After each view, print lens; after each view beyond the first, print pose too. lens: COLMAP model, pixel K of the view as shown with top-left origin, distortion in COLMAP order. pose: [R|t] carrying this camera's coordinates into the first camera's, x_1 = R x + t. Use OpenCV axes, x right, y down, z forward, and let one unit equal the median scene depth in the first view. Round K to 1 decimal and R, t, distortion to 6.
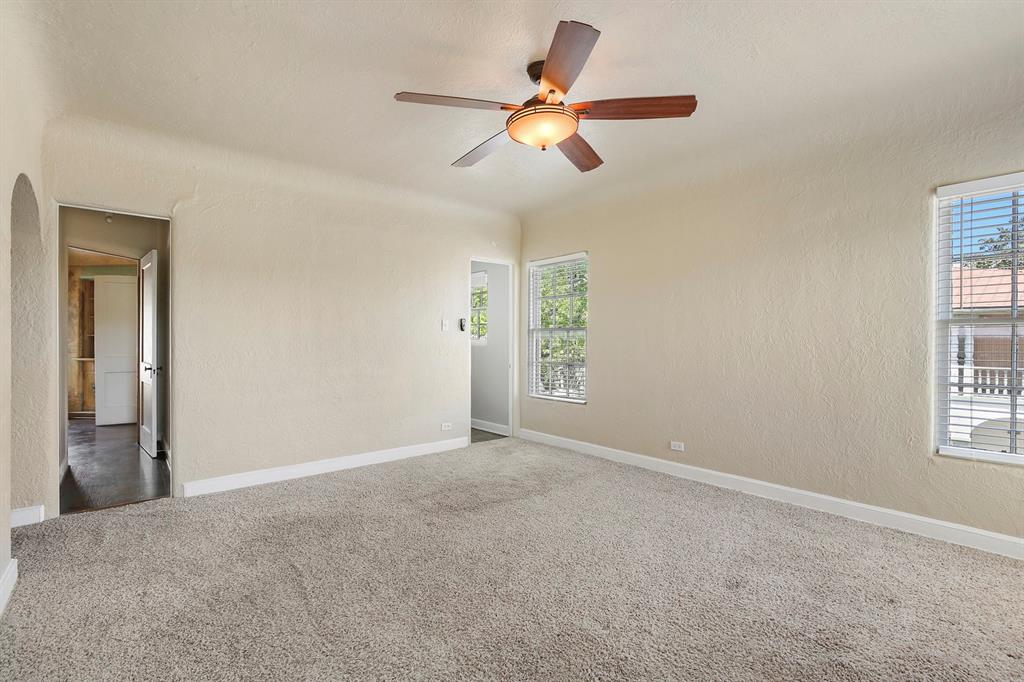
lens RADIAL K [[448.9, 0, 512.0], [0, 448.9, 341.0], [0, 0, 1]] dist [-0.010498, 0.000008]
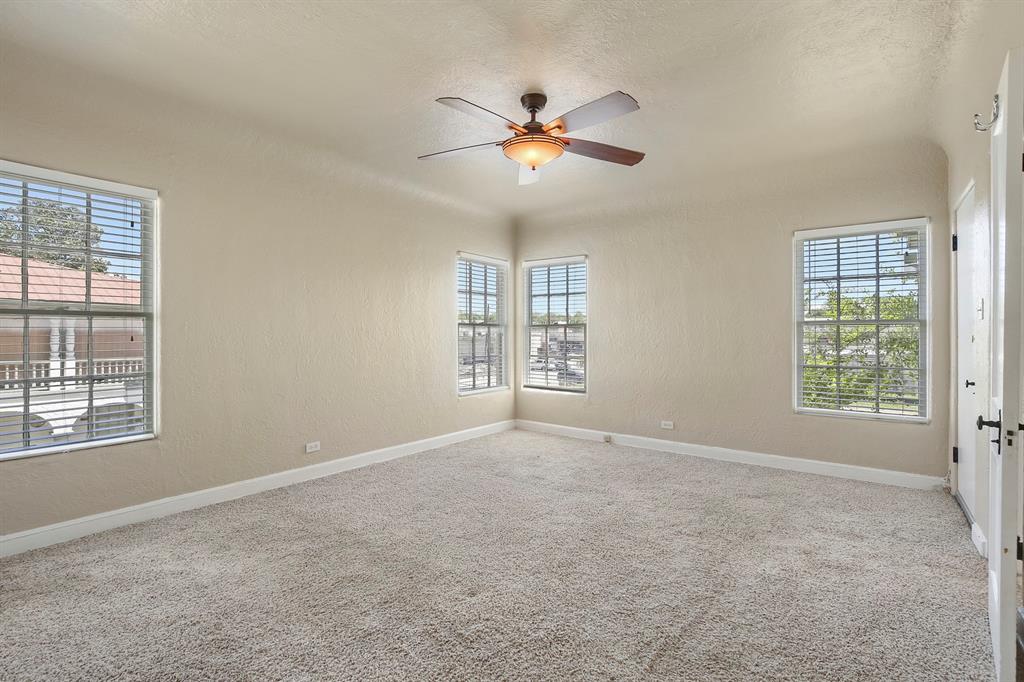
lens RADIAL K [[468.0, 0, 513.7], [0, 468.0, 341.5], [0, 0, 1]] dist [-0.003622, 0.000205]
pose [[-0.211651, -0.011267, 0.977280, -0.207913], [-0.006712, 0.999927, 0.010075, 0.000590], [-0.977322, -0.004427, -0.211711, 0.247555]]
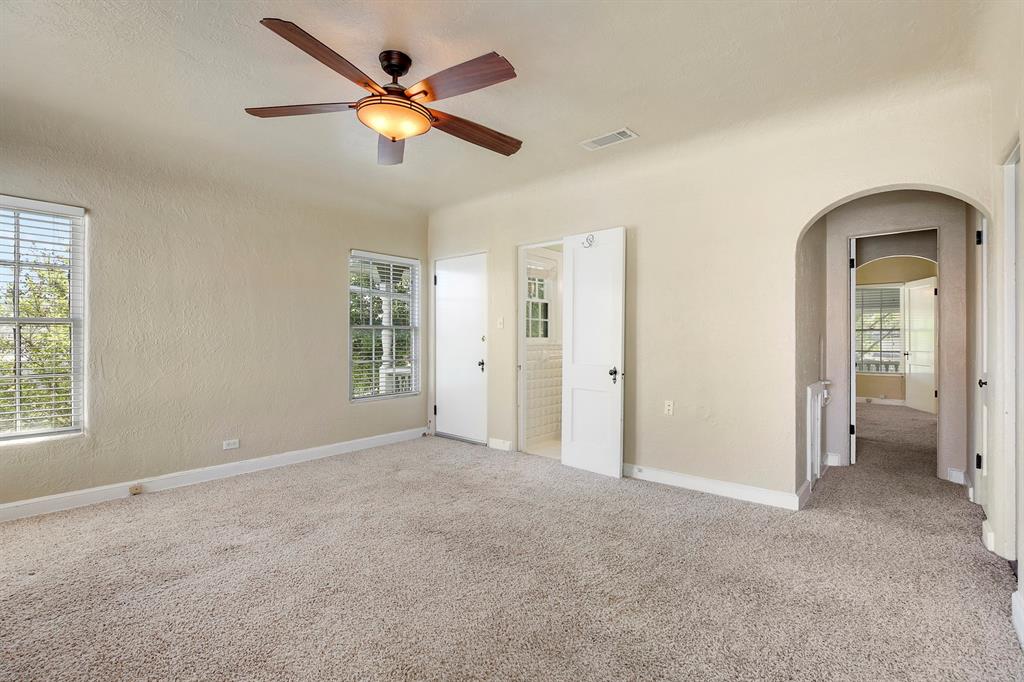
lens RADIAL K [[468.1, 0, 510.8], [0, 468.1, 340.6], [0, 0, 1]] dist [-0.009715, 0.001042]
pose [[-0.985924, -0.000186, -0.167196, -0.005389], [-0.000255, 1.000000, 0.000387, 0.000441], [0.167196, 0.000424, -0.985924, 0.386810]]
